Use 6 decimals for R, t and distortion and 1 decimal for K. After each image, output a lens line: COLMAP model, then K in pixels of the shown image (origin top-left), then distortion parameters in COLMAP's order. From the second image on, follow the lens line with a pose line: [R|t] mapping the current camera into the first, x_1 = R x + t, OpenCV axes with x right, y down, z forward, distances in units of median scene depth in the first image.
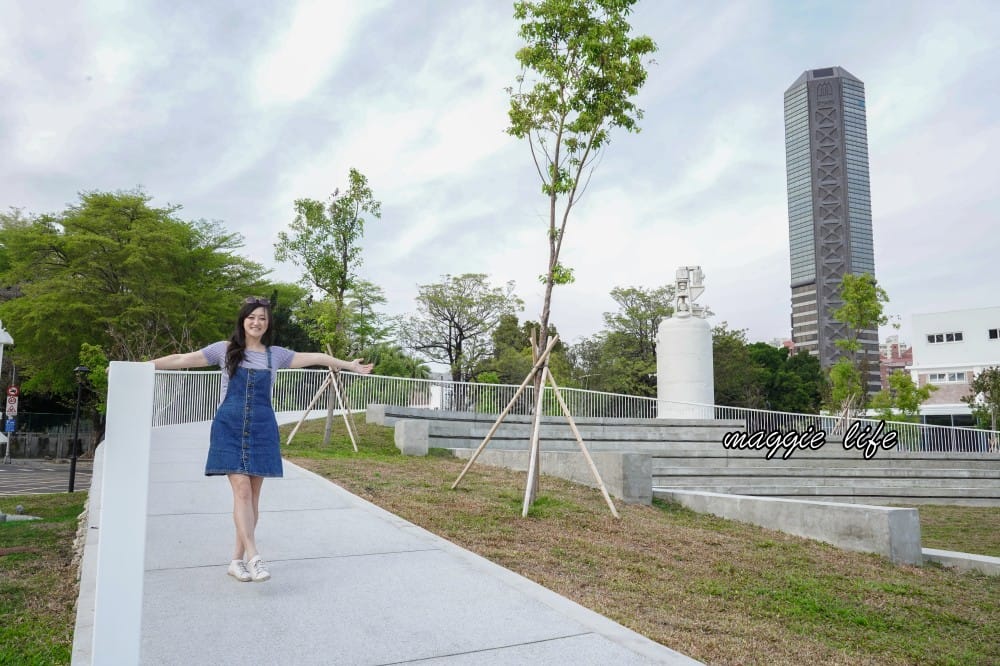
lens RADIAL K [[791.7, 0, 500.0], [0, 791.7, 333.0], [0, 0, 1]] dist [-0.011569, -0.004306]
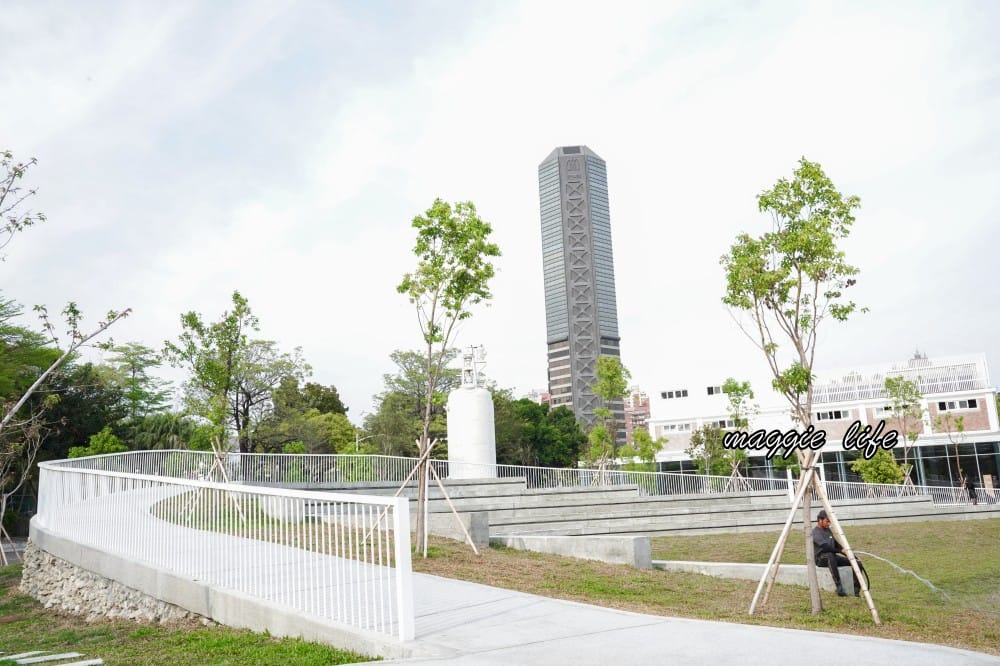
lens RADIAL K [[791.7, 0, 500.0], [0, 791.7, 333.0], [0, 0, 1]] dist [-0.011569, -0.004306]
pose [[0.957028, 0.005309, 0.289948, -0.035091], [0.014050, 0.997809, -0.064644, -0.013860], [-0.289656, 0.065940, 0.954857, -0.071983]]
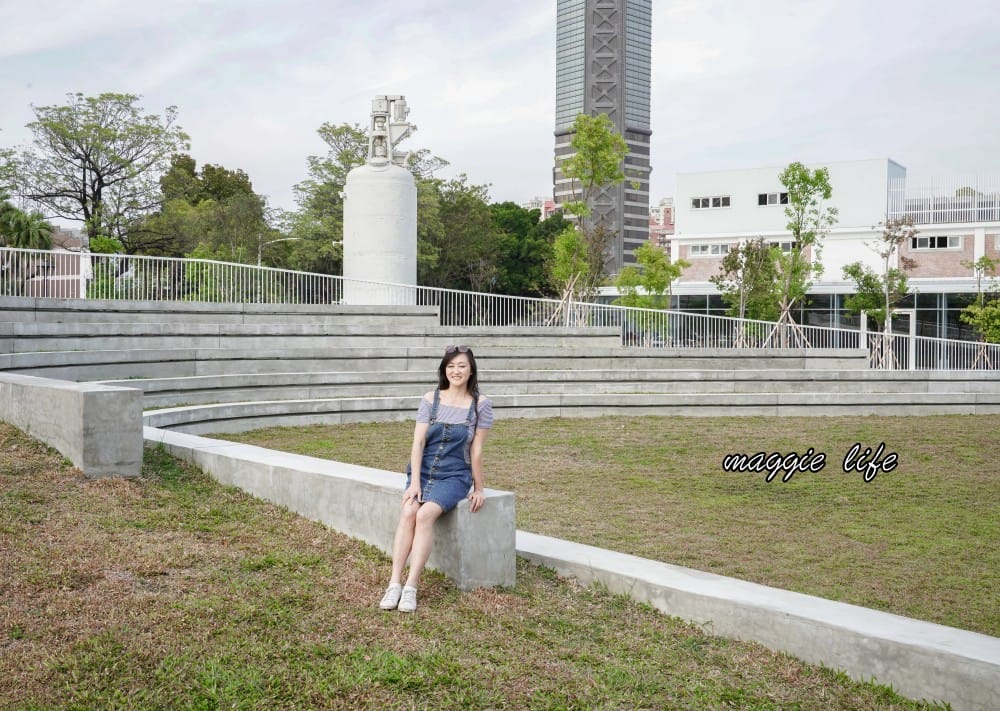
lens RADIAL K [[988.5, 0, 454.8], [0, 988.5, 352.1], [0, 0, 1]] dist [-0.010293, 0.001258]
pose [[0.968145, -0.010727, 0.250159, 0.036677], [-0.031387, 0.986002, 0.163755, -0.000552], [-0.248414, -0.166390, 0.954256, 0.038209]]
